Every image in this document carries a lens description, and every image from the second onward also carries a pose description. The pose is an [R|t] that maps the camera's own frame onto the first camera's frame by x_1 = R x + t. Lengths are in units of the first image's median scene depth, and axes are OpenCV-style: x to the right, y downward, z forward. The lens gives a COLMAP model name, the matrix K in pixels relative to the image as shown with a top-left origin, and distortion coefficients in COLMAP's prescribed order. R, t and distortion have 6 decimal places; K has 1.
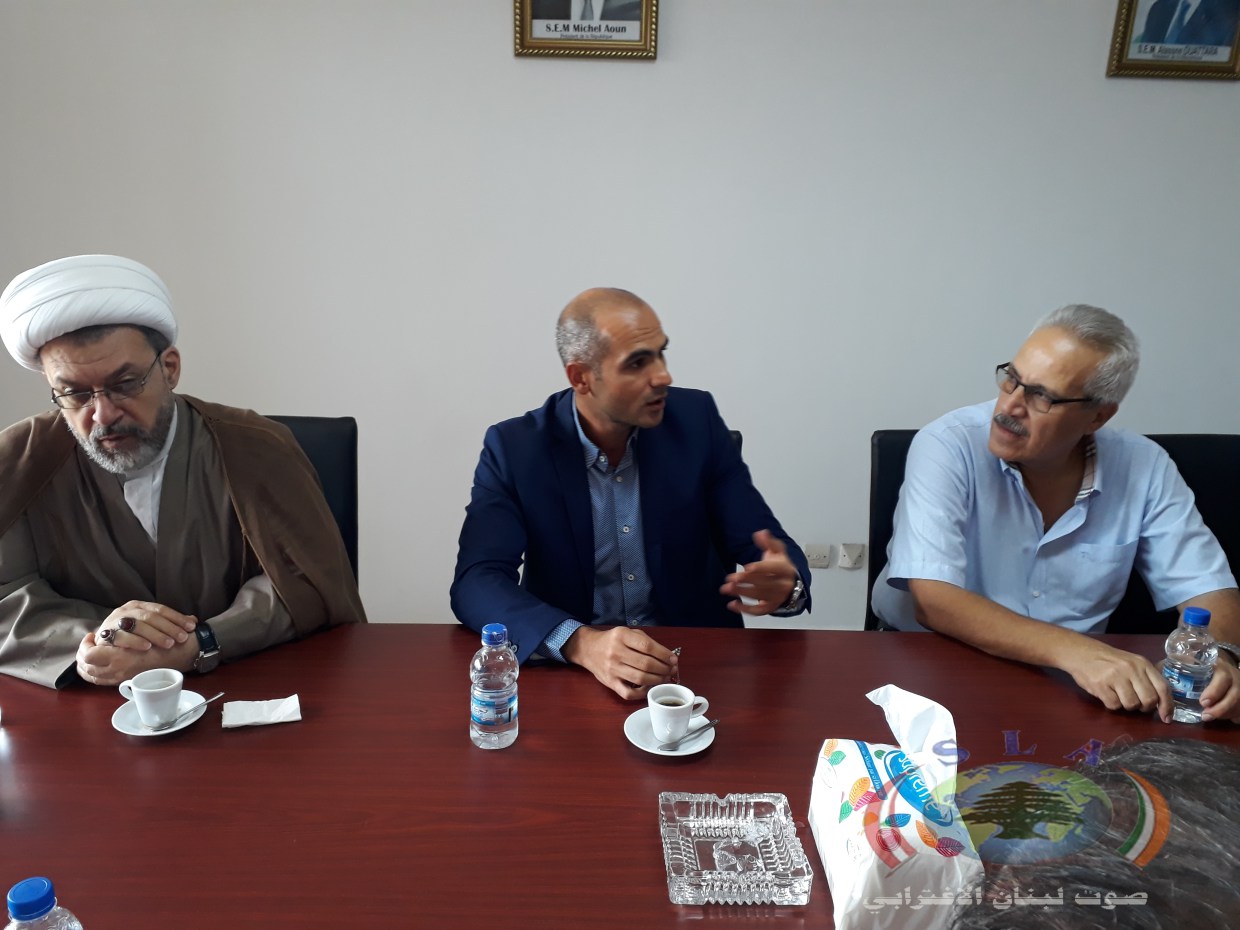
lens RADIAL K [[993.5, 0, 620.0], [0, 993.5, 465.0], [0, 0, 1]] dist [0.008557, 0.007624]
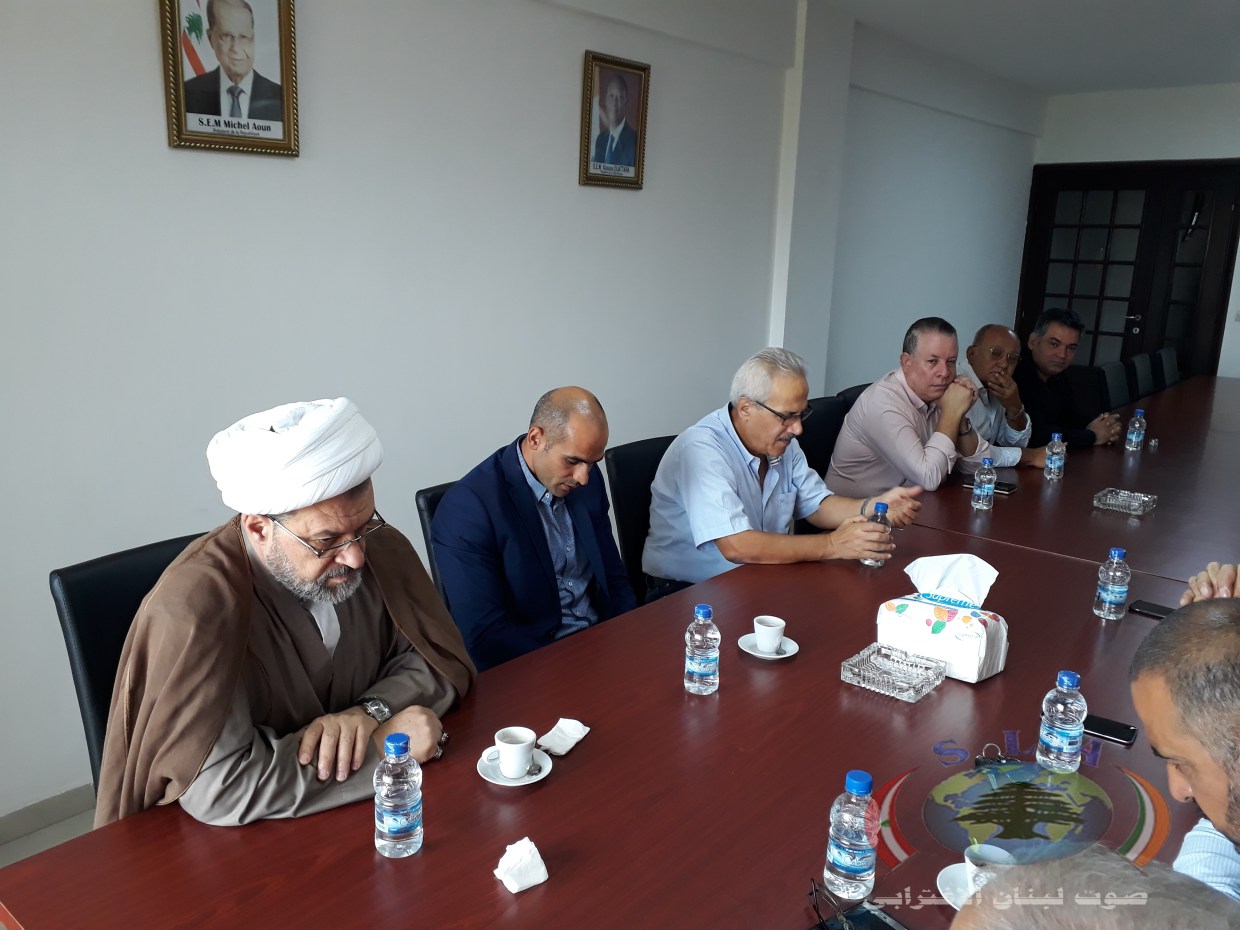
lens RADIAL K [[993.5, 0, 620.0], [0, 993.5, 465.0], [0, 0, 1]] dist [0.008557, 0.007624]
pose [[0.715715, -0.158839, 0.680090, -0.510239], [0.201061, 0.979428, 0.017157, -0.029011], [-0.668825, 0.124460, 0.732928, 0.015609]]
